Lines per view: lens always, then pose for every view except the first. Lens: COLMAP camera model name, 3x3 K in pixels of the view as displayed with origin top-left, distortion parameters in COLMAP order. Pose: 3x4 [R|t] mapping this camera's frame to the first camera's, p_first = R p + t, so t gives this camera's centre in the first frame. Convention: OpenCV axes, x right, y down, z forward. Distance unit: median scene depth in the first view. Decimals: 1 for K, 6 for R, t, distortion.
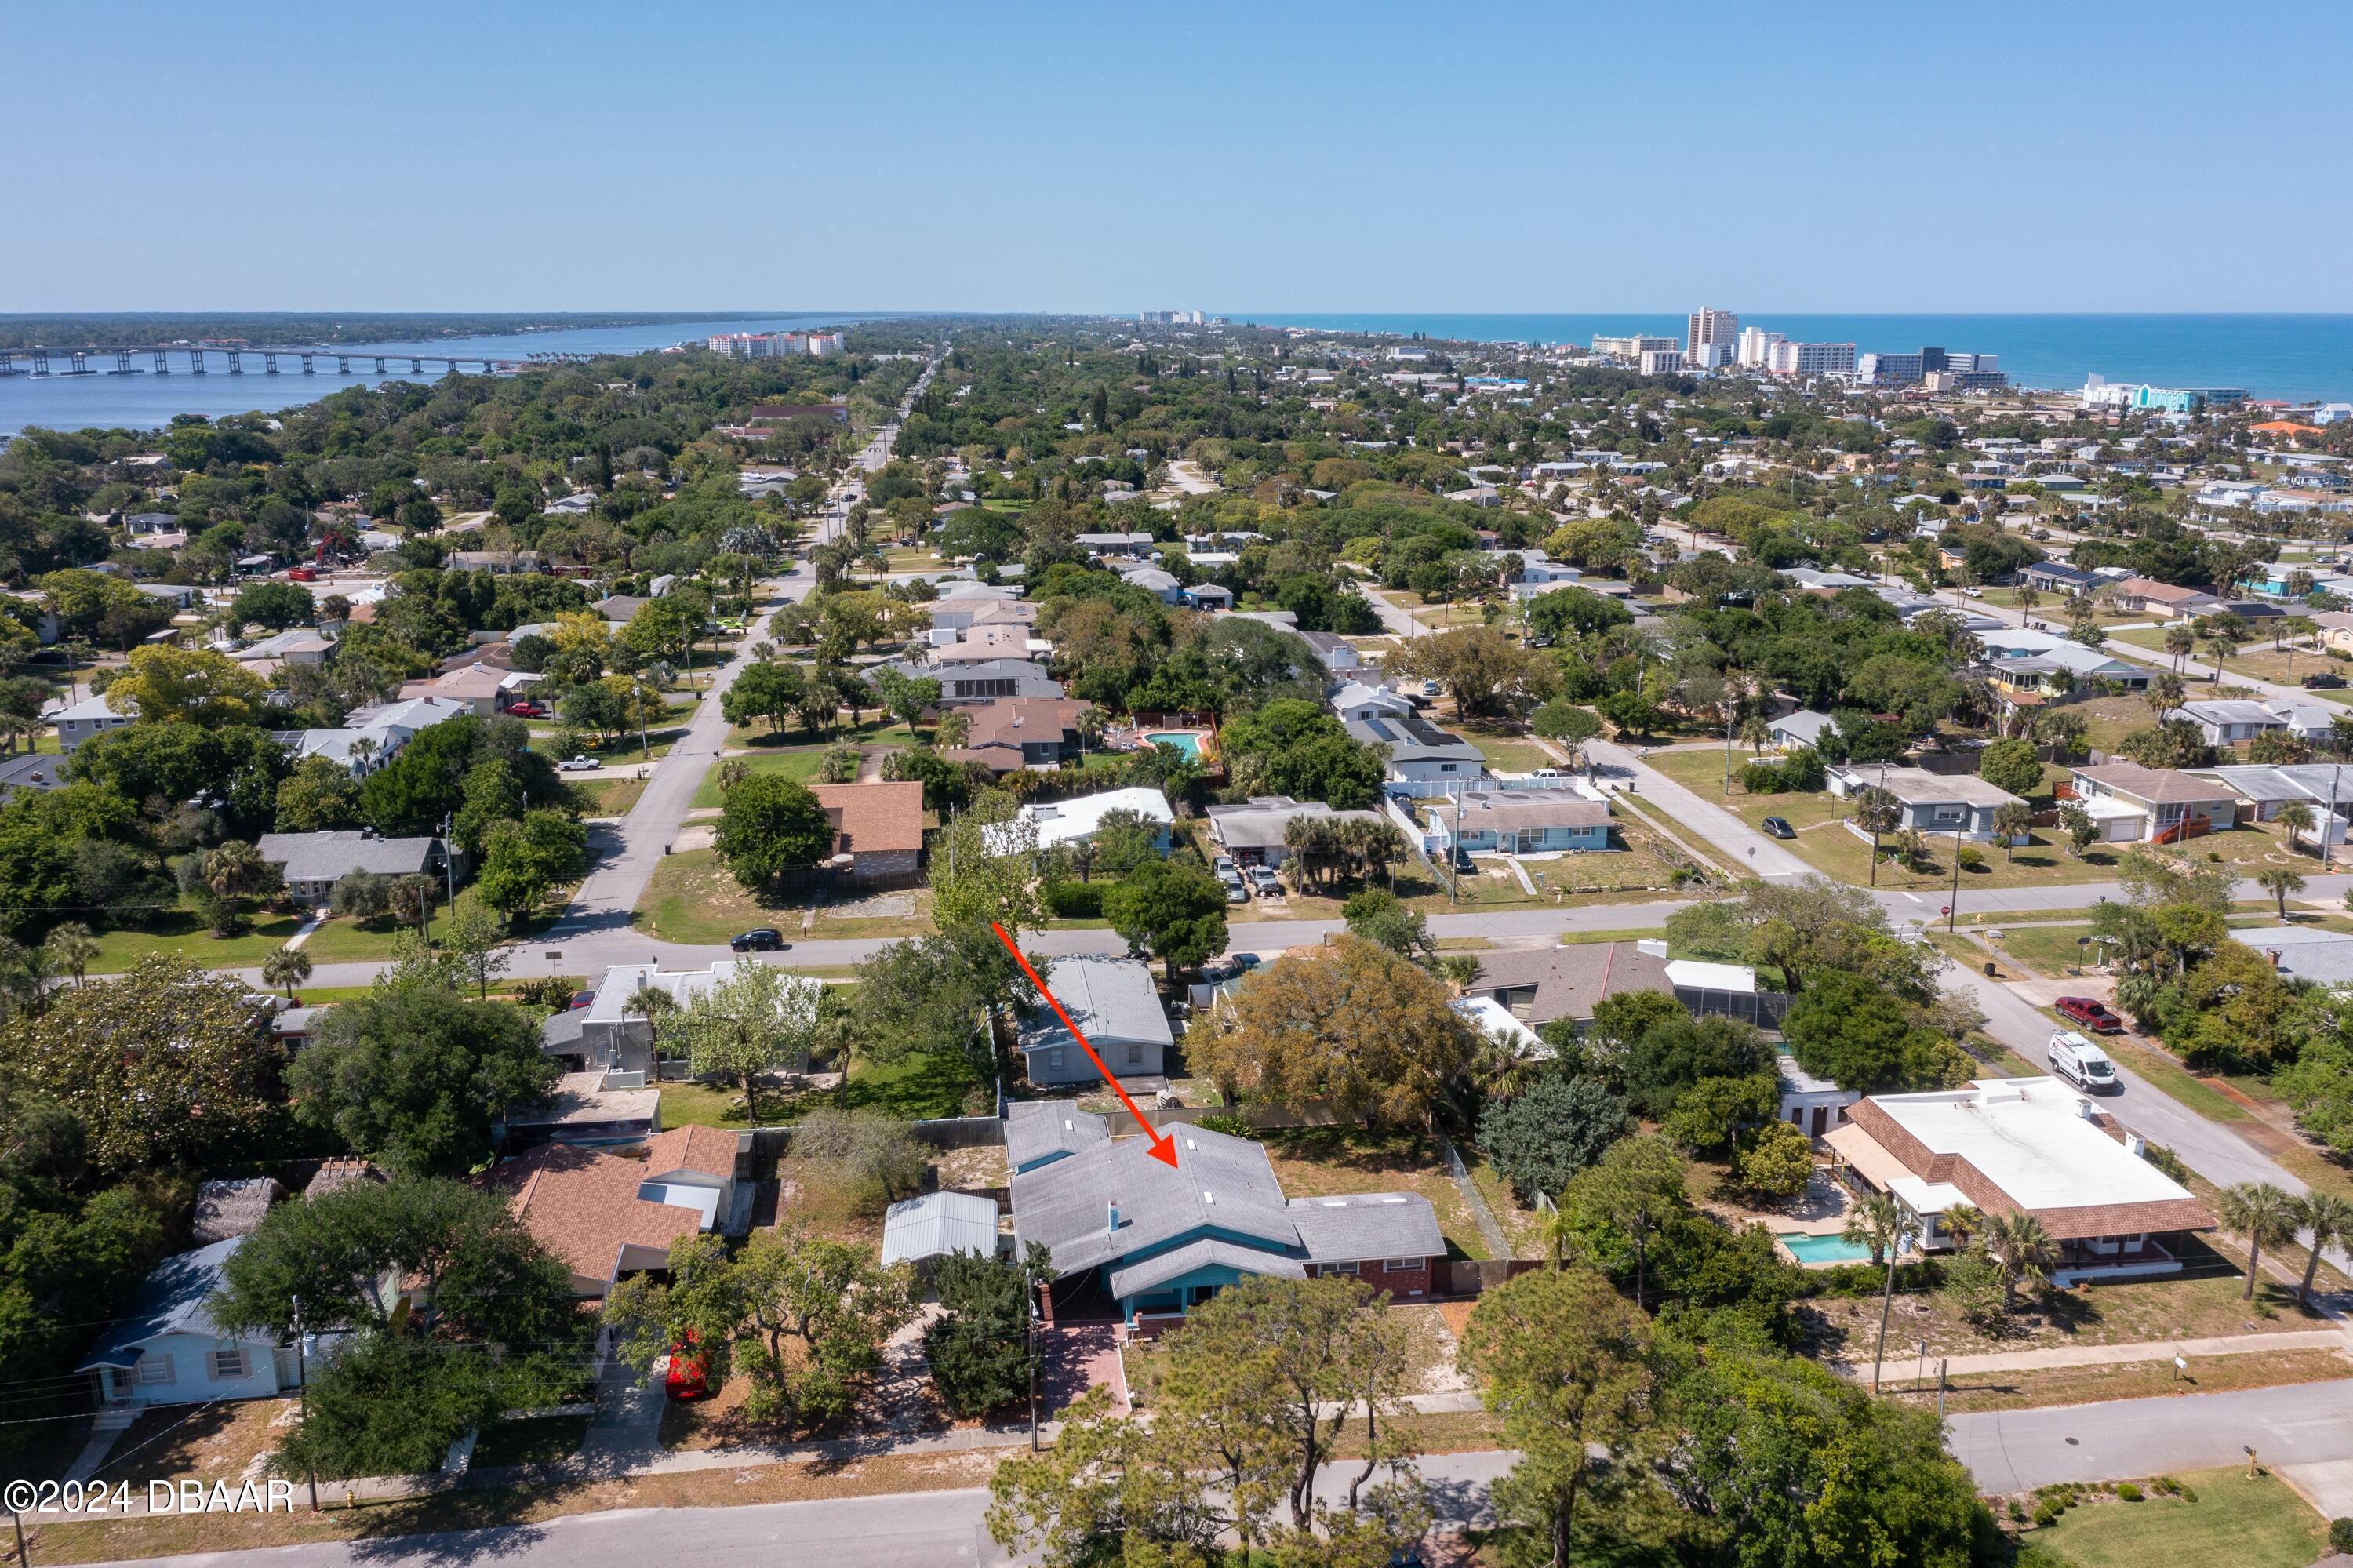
lens RADIAL K [[1842.1, 0, 1169.0], [0, 1842.1, 774.6], [0, 0, 1]] dist [-0.012585, 0.035507]
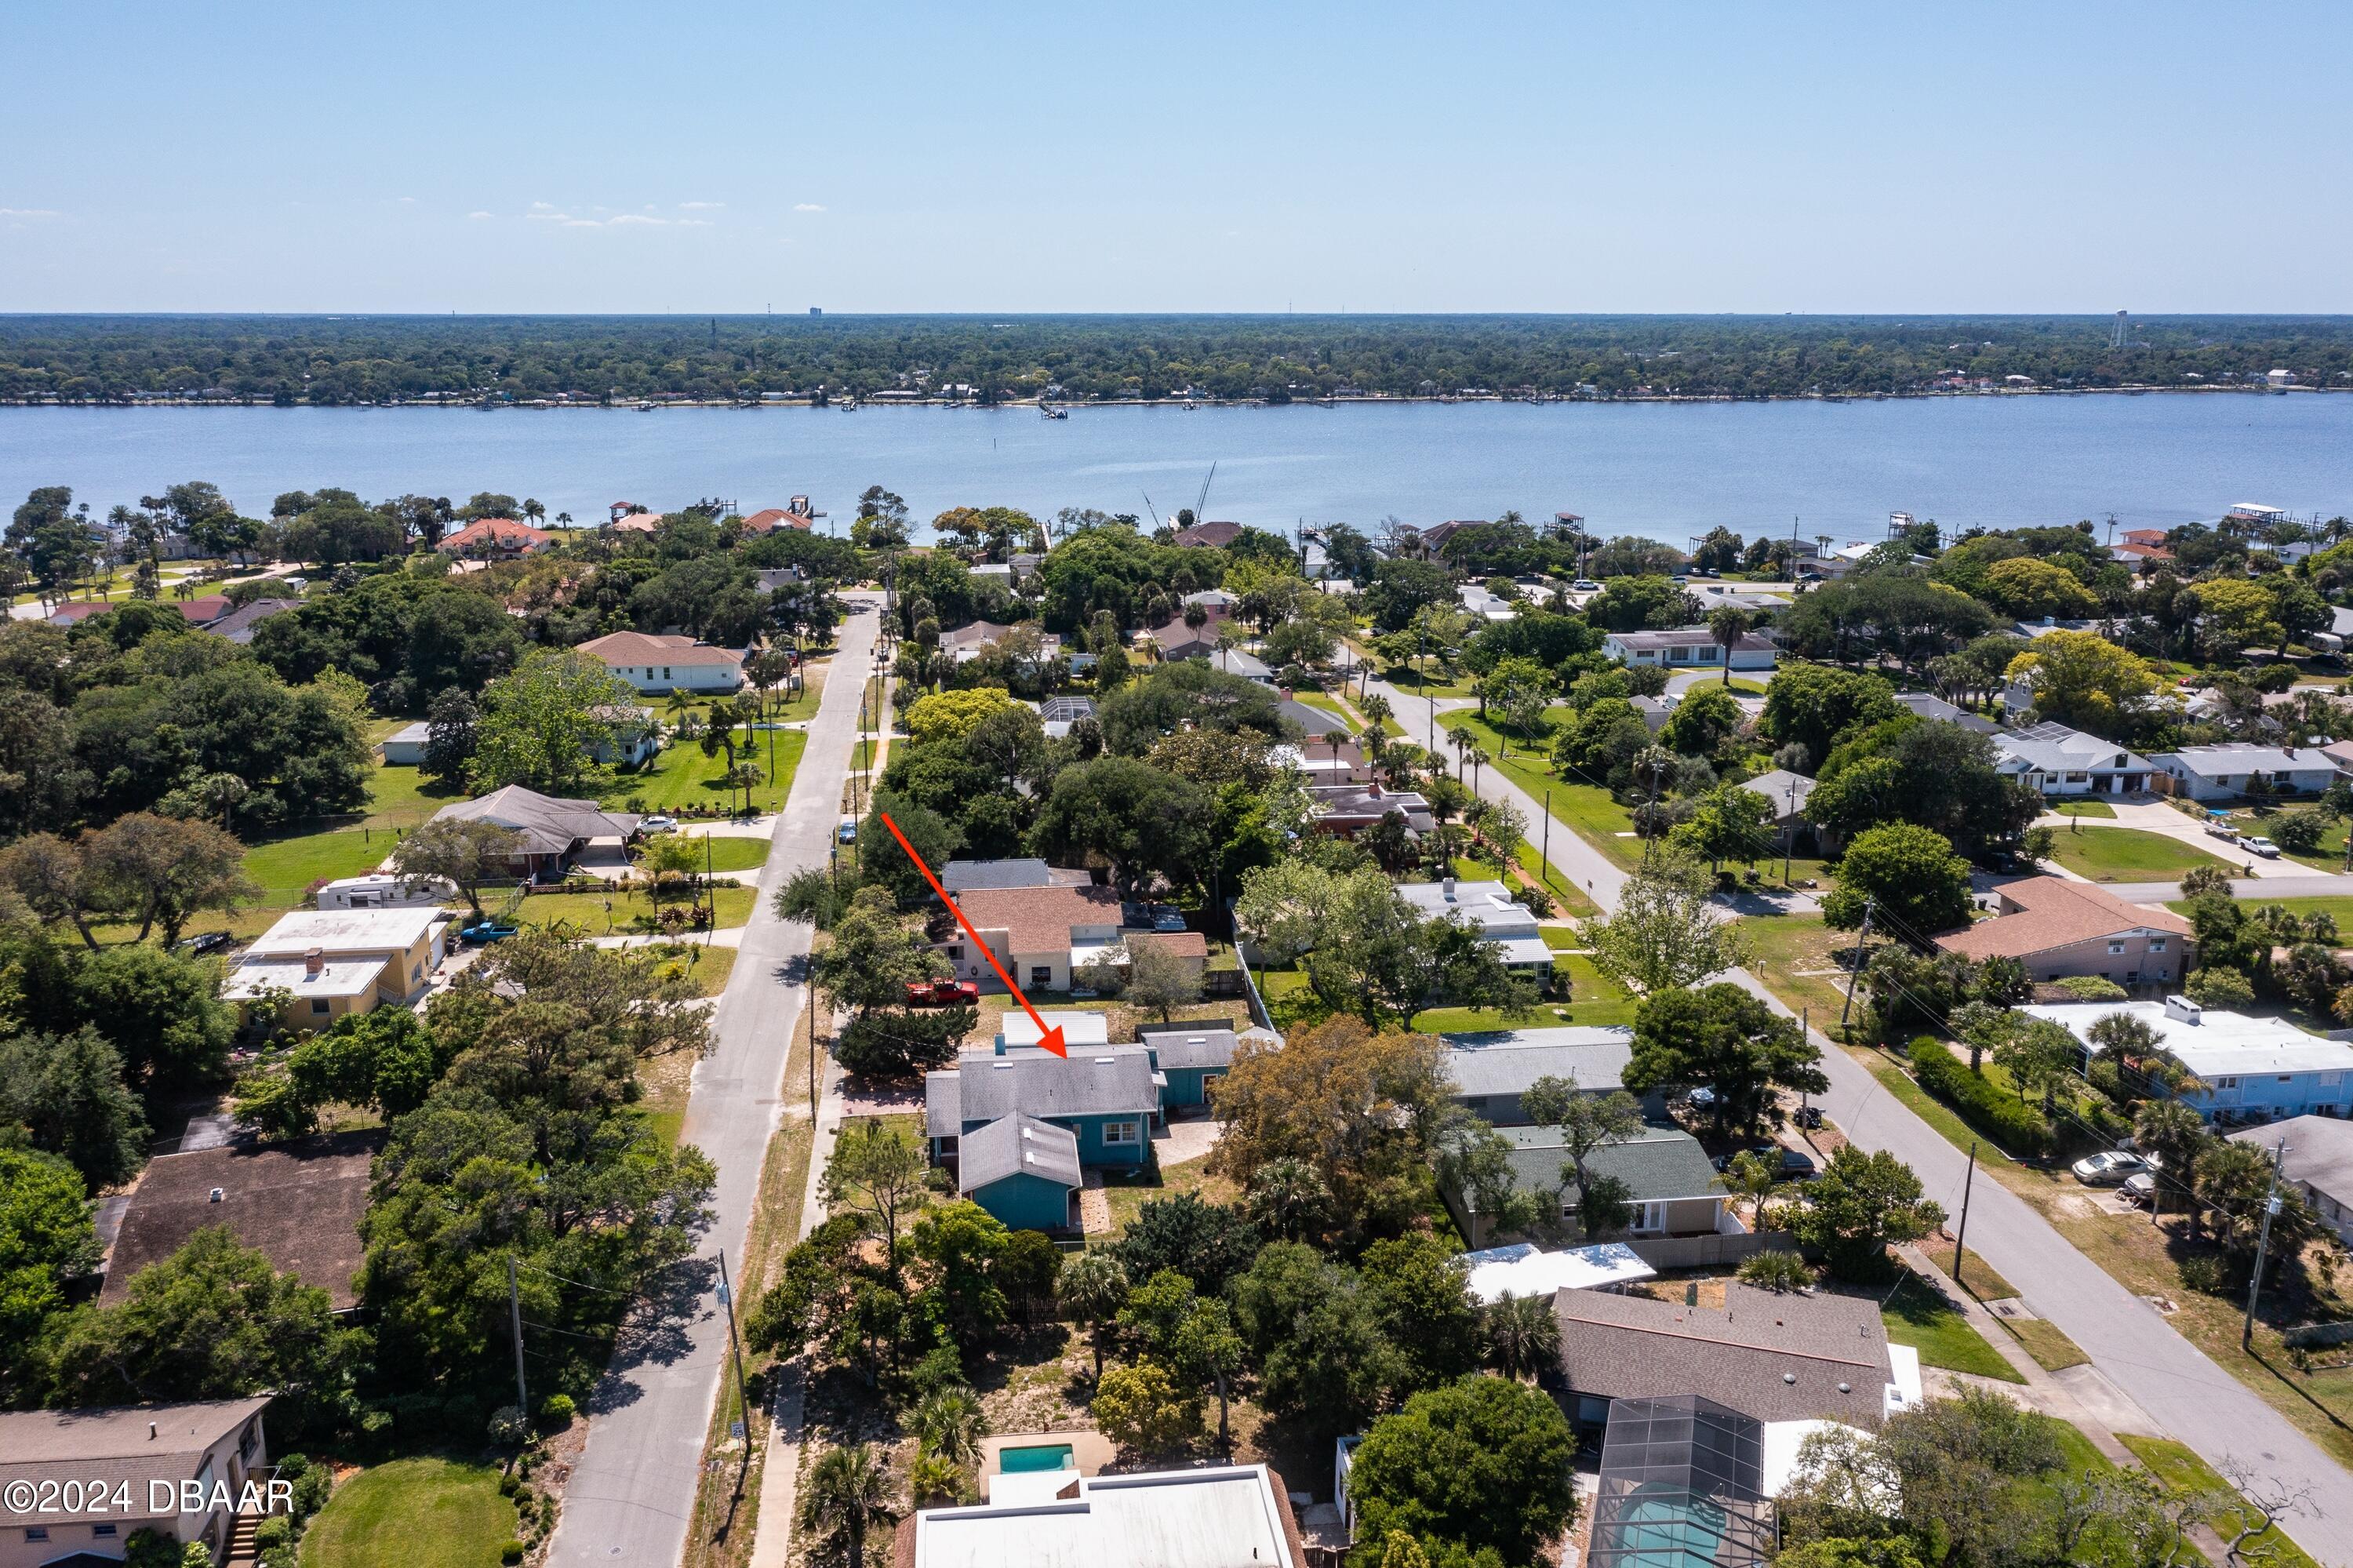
lens RADIAL K [[1842.1, 0, 1158.1], [0, 1842.1, 822.8], [0, 0, 1]] dist [-0.012585, 0.035507]
pose [[-0.007121, 0.267714, -0.963472, 0.748729], [-0.249590, 0.932526, 0.260960, -0.165820], [0.968326, 0.242331, 0.060178, 0.658432]]
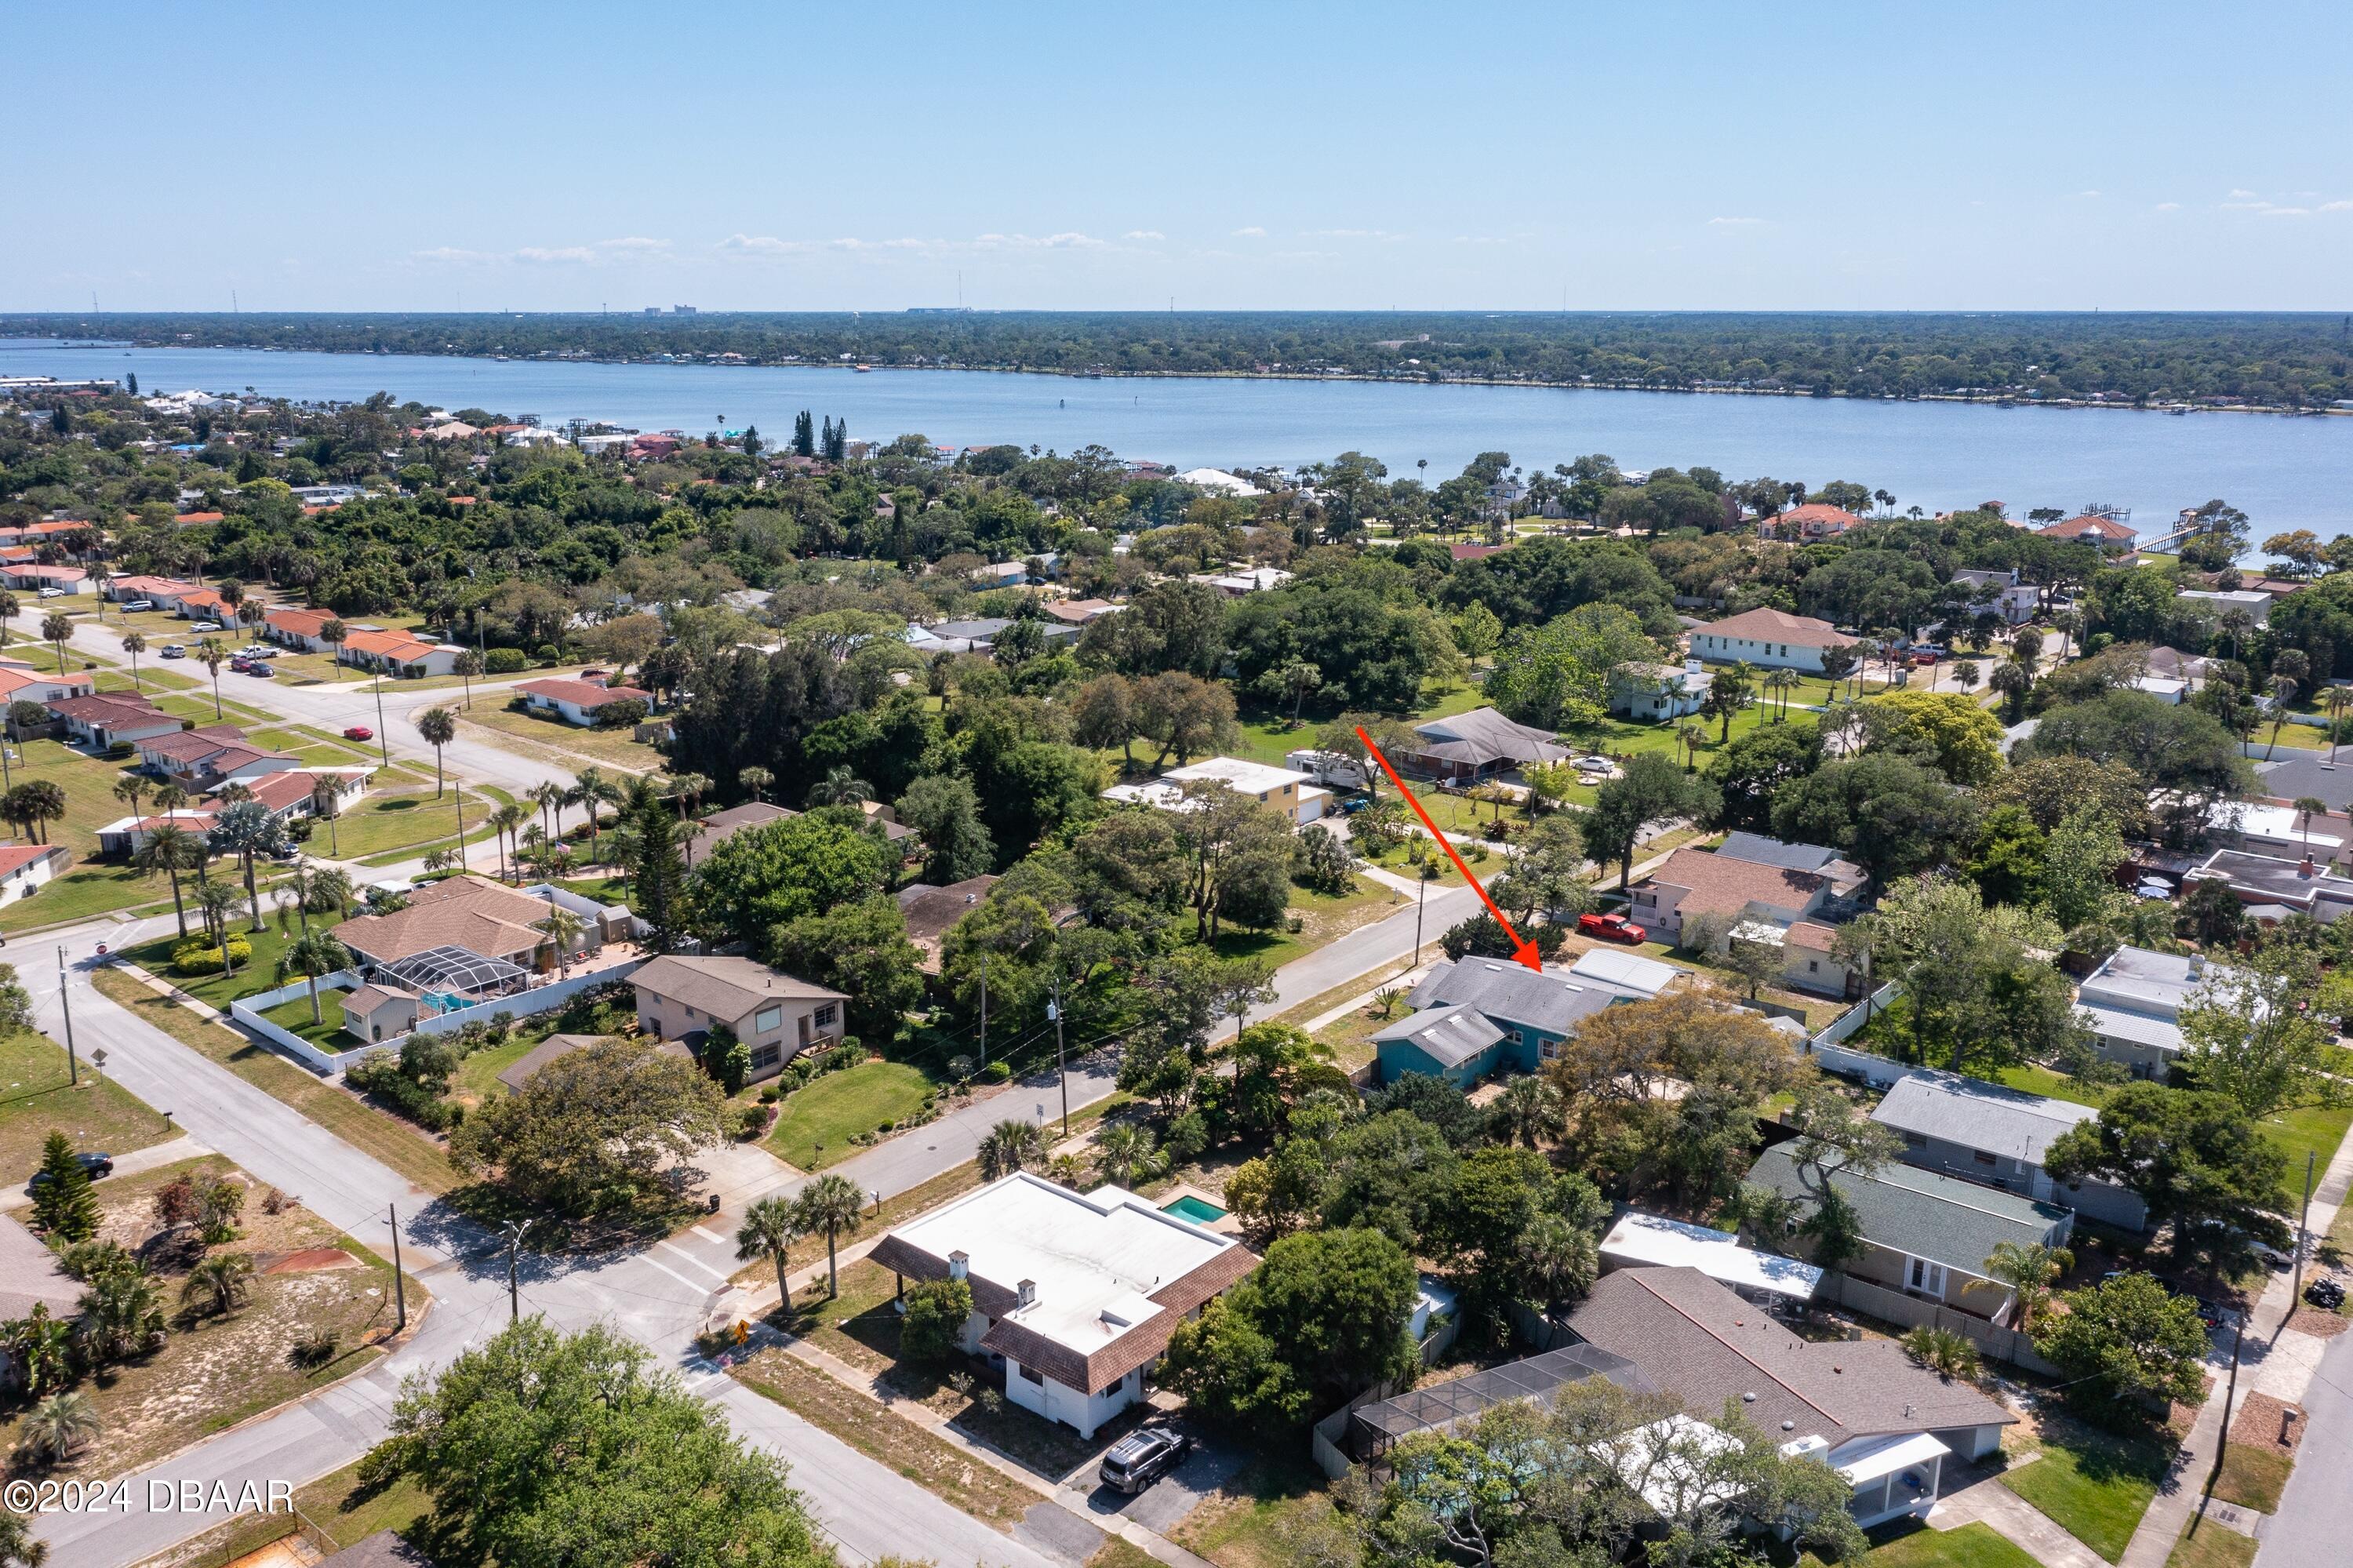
lens RADIAL K [[1842.1, 0, 1182.6], [0, 1842.1, 784.6], [0, 0, 1]] dist [-0.012585, 0.035507]
pose [[-0.731515, 0.170397, -0.660190, 0.703973], [-0.170619, 0.891715, 0.419206, -0.275399], [0.660133, 0.419296, -0.623230, 1.086348]]
